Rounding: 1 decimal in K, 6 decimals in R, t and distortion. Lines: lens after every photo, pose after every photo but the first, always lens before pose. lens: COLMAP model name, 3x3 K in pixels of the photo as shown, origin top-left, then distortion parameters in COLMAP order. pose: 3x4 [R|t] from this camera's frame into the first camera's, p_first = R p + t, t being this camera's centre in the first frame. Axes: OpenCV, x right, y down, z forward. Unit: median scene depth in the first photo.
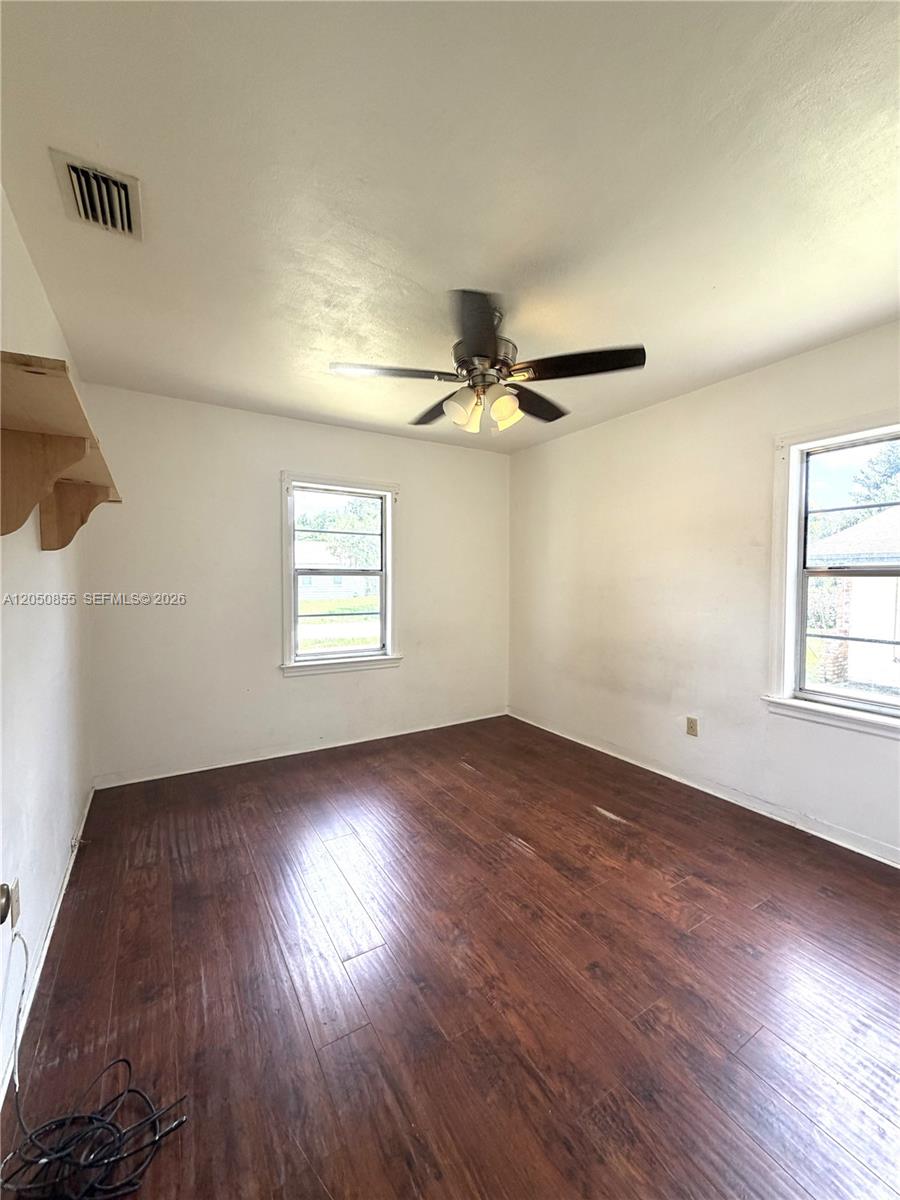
lens RADIAL K [[478.6, 0, 451.1], [0, 478.6, 596.8], [0, 0, 1]] dist [0.000040, -0.000137]
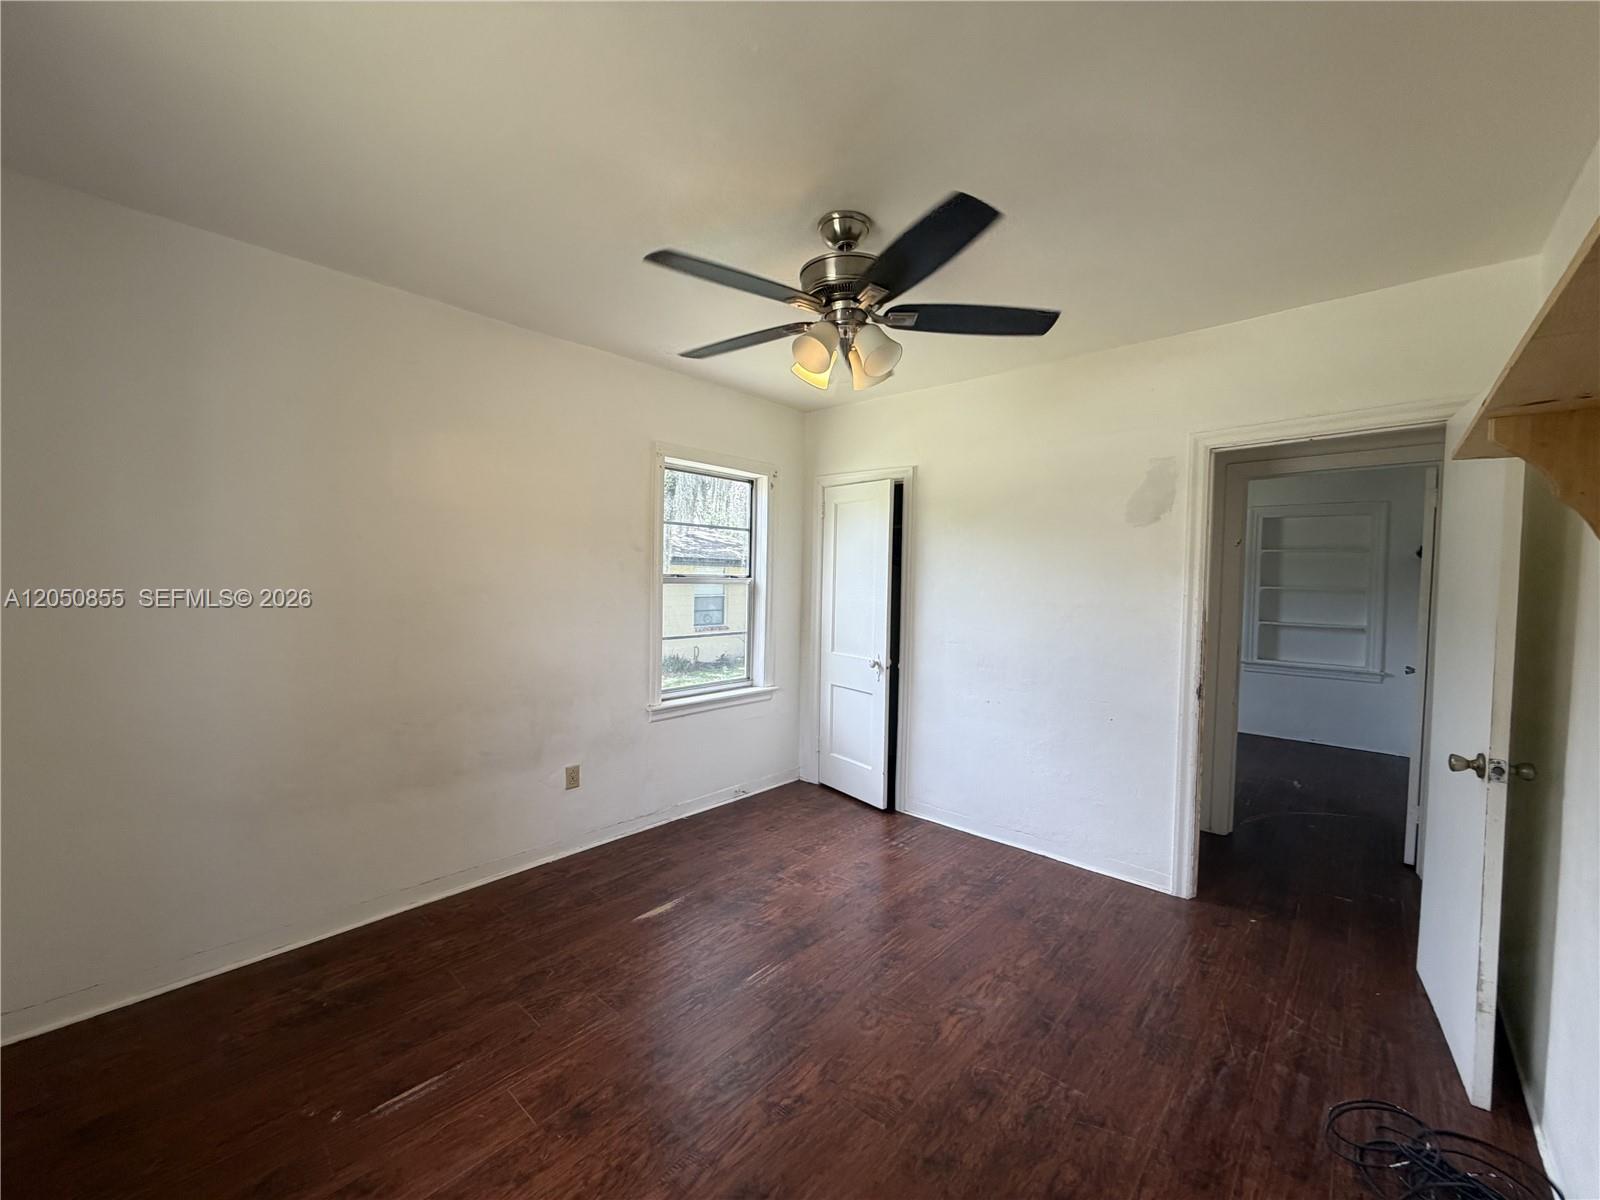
lens RADIAL K [[638.1, 0, 796.0], [0, 638.1, 598.8], [0, 0, 1]] dist [0.000040, -0.000137]
pose [[-0.279817, -0.037271, 0.959329, -0.703156], [0.023598, 0.998677, 0.045683, -0.066972], [-0.959763, 0.035421, -0.278568, 1.138853]]
